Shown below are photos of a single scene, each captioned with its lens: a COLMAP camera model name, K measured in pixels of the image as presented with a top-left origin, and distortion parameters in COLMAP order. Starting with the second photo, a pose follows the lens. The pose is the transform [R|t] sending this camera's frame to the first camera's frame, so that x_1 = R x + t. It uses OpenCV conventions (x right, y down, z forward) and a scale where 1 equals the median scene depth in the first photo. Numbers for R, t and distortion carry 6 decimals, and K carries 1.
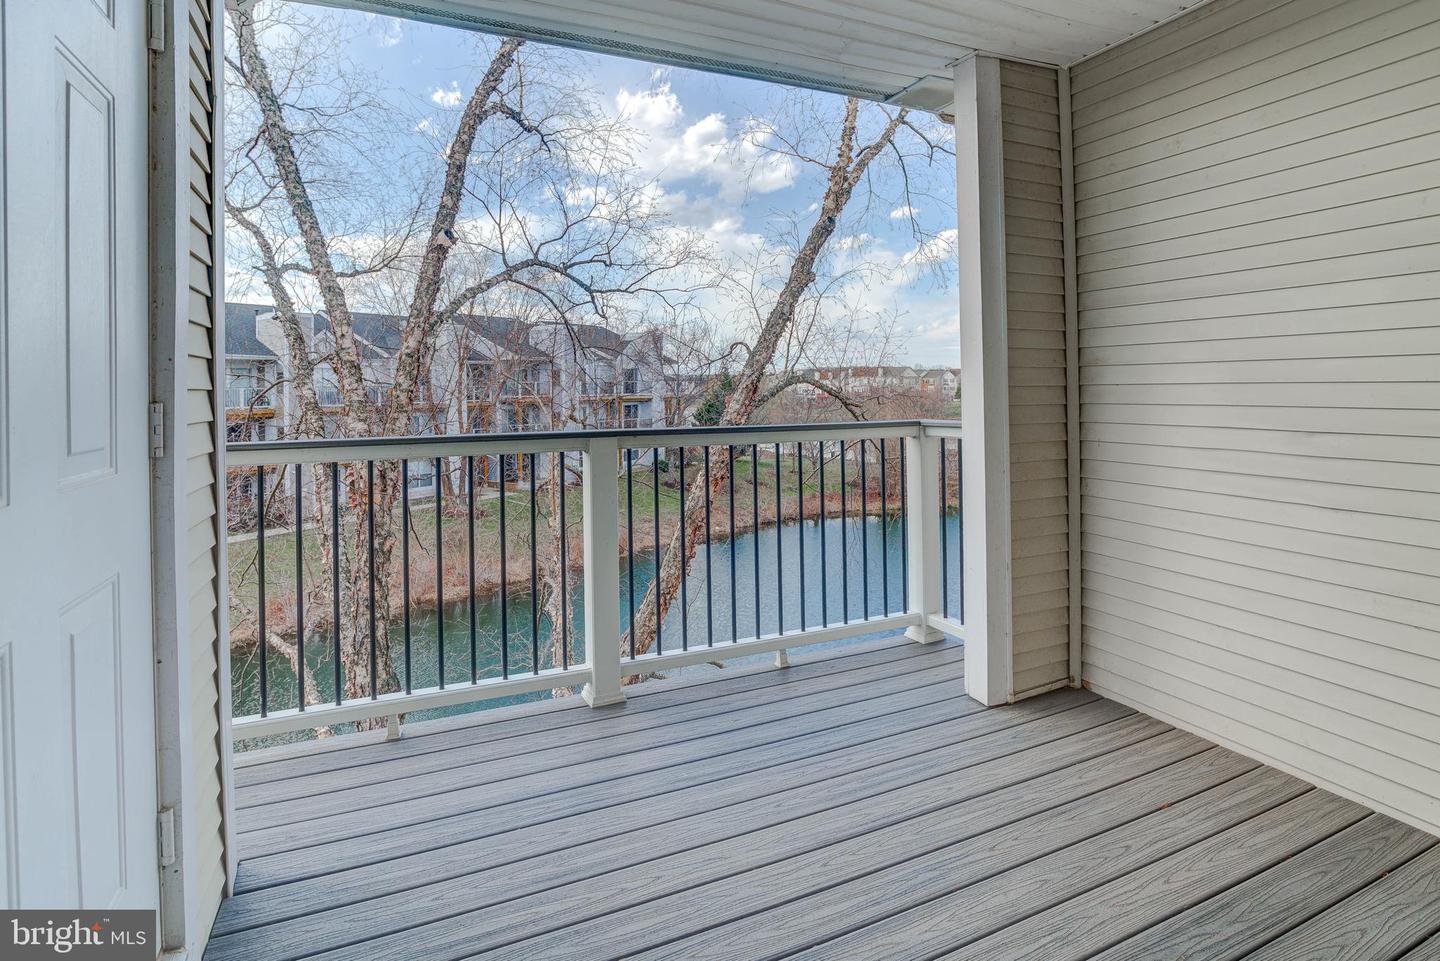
lens RADIAL K [[766.4, 0, 793.0], [0, 766.4, 376.9], [0, 0, 1]] dist [-0.004224, -0.000373]
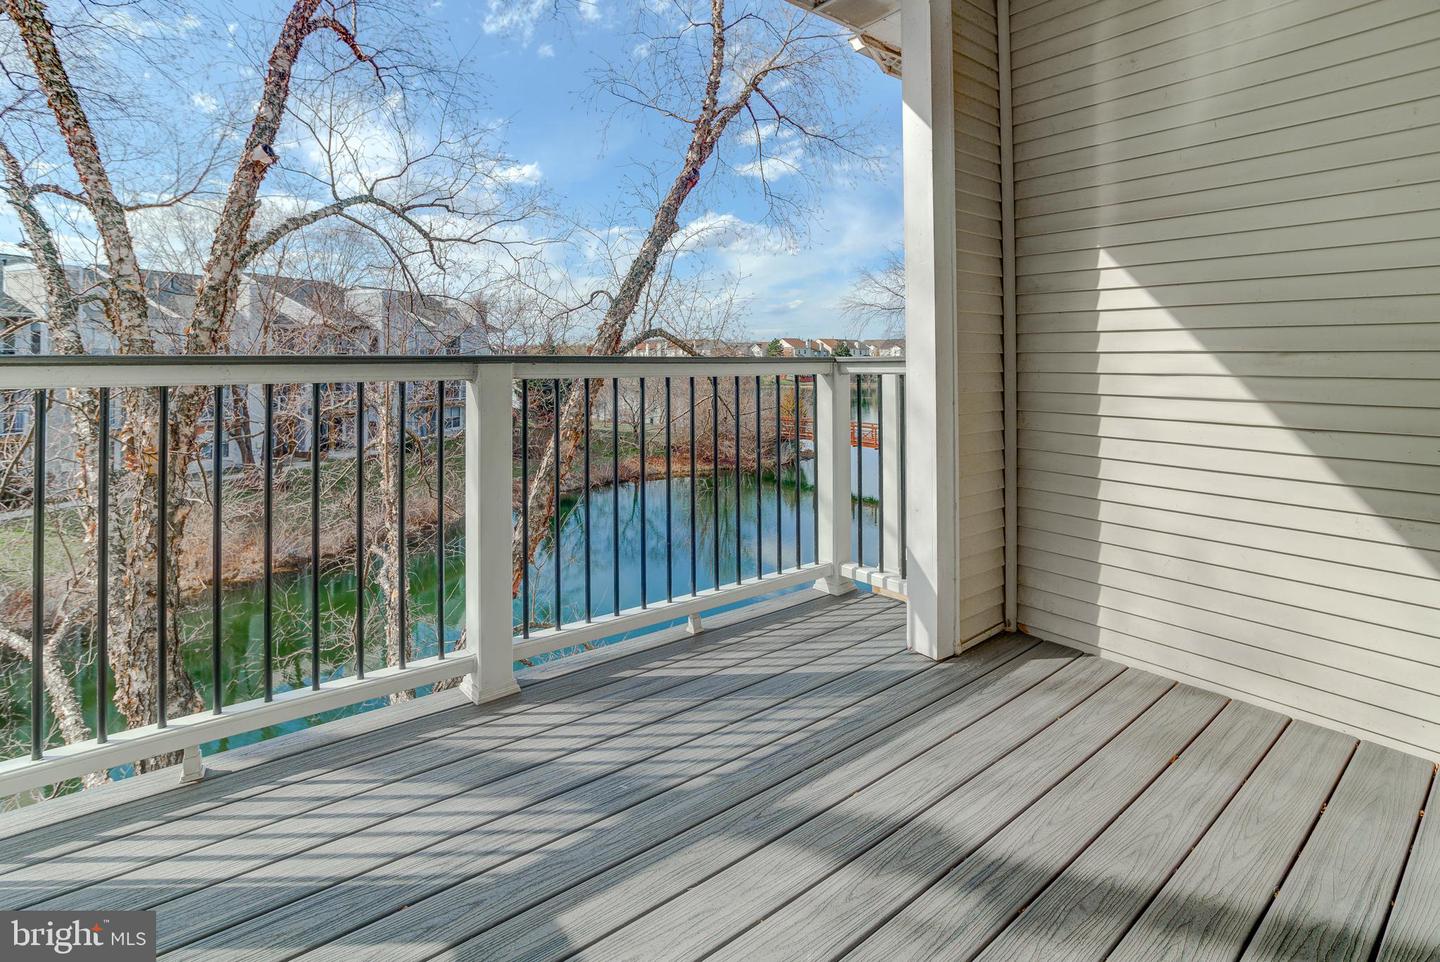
lens RADIAL K [[706.5, 0, 766.3], [0, 706.5, 339.3], [0, 0, 1]] dist [-0.021117, 0.012474]
pose [[0.976889, 0.011046, 0.213463, -0.056202], [-0.008163, 0.999863, -0.014382, 0.026182], [-0.213593, 0.012308, 0.976845, 0.094427]]
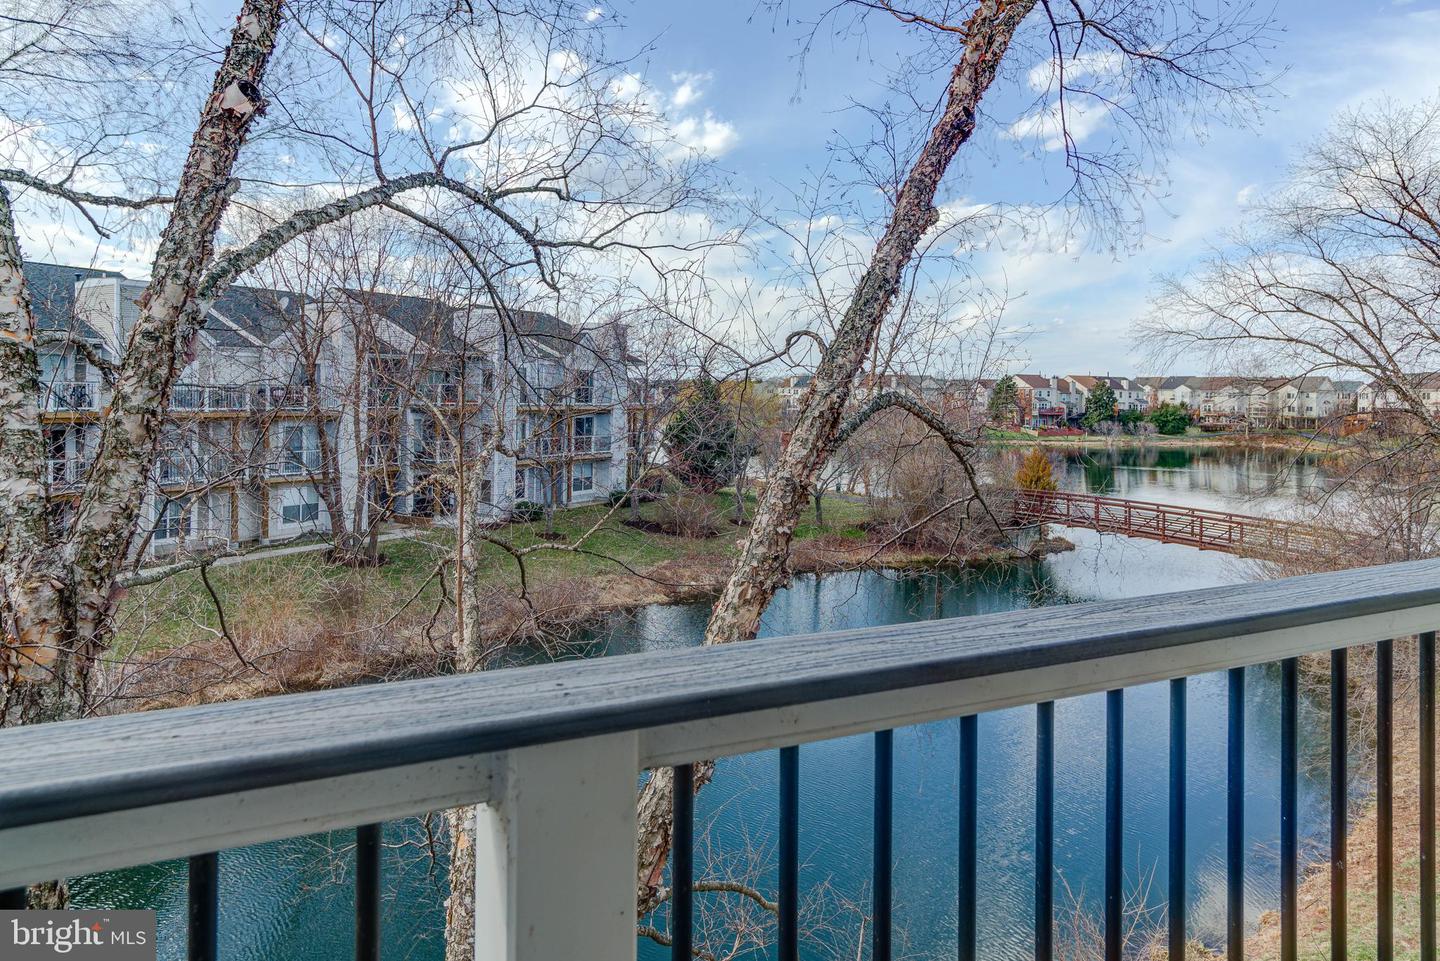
lens RADIAL K [[956.8, 0, 737.3], [0, 956.8, 409.6], [0, 0, 1]] dist [0.021963, 0.003275]
pose [[0.998496, 0.029256, -0.046362, -0.084046], [-0.028027, 0.999244, 0.026937, -0.006663], [0.047115, -0.025597, 0.998561, 0.321028]]
